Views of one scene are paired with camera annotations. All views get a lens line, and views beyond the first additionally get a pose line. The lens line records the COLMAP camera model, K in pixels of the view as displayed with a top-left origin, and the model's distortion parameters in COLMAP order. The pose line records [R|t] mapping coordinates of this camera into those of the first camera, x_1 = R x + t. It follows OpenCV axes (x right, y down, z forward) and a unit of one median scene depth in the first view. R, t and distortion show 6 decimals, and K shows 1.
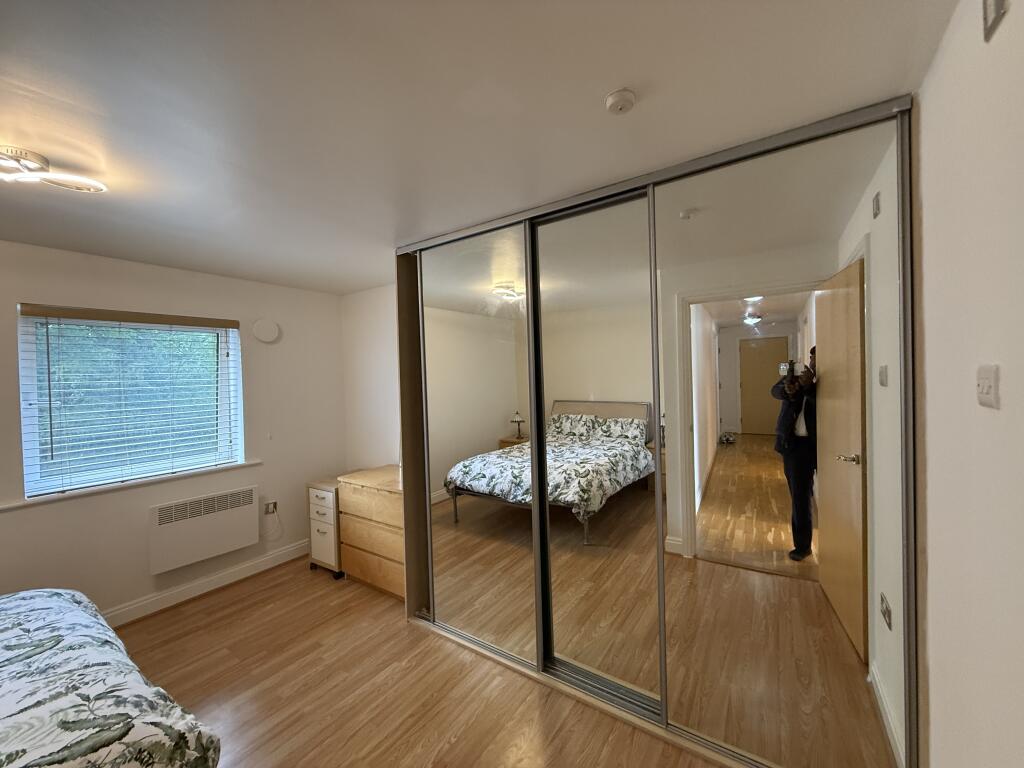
lens RADIAL K [[406.8, 0, 509.8], [0, 406.8, 384.7], [0, 0, 1]] dist [-0.001979, 0.000046]
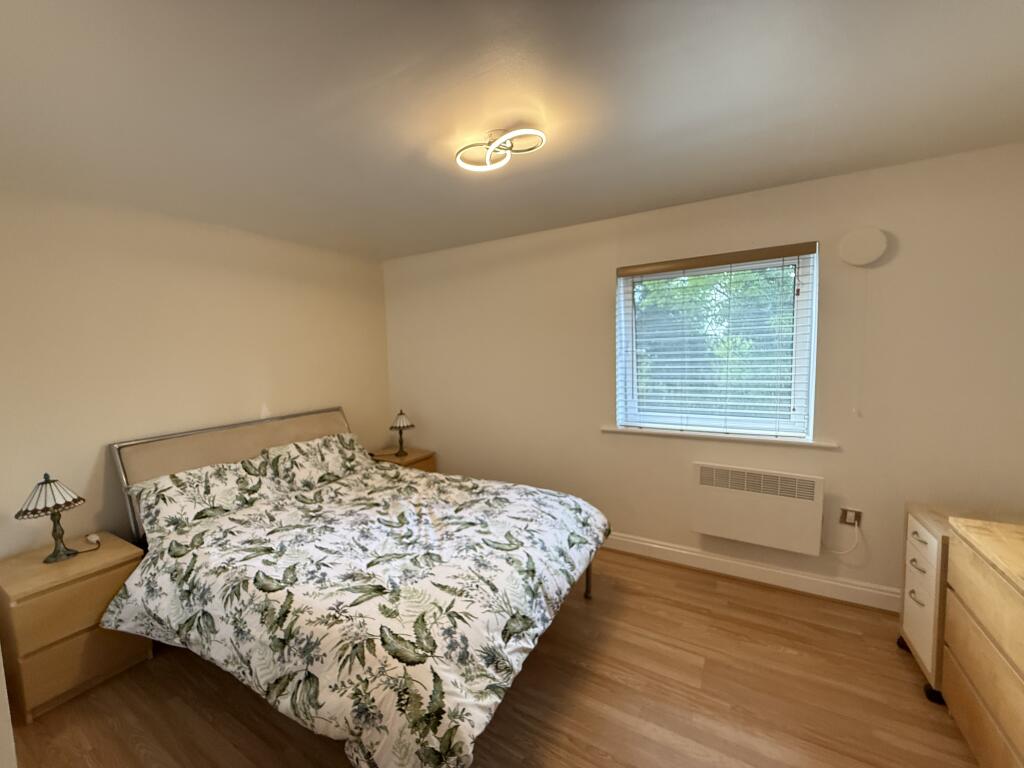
lens RADIAL K [[406.8, 0, 509.8], [0, 406.8, 384.7], [0, 0, 1]] dist [-0.001979, 0.000046]
pose [[0.066045, 0.111242, -0.991596, 0.024604], [0.010791, 0.993628, 0.112188, 0.006181], [0.997758, -0.018110, 0.064424, 0.588803]]
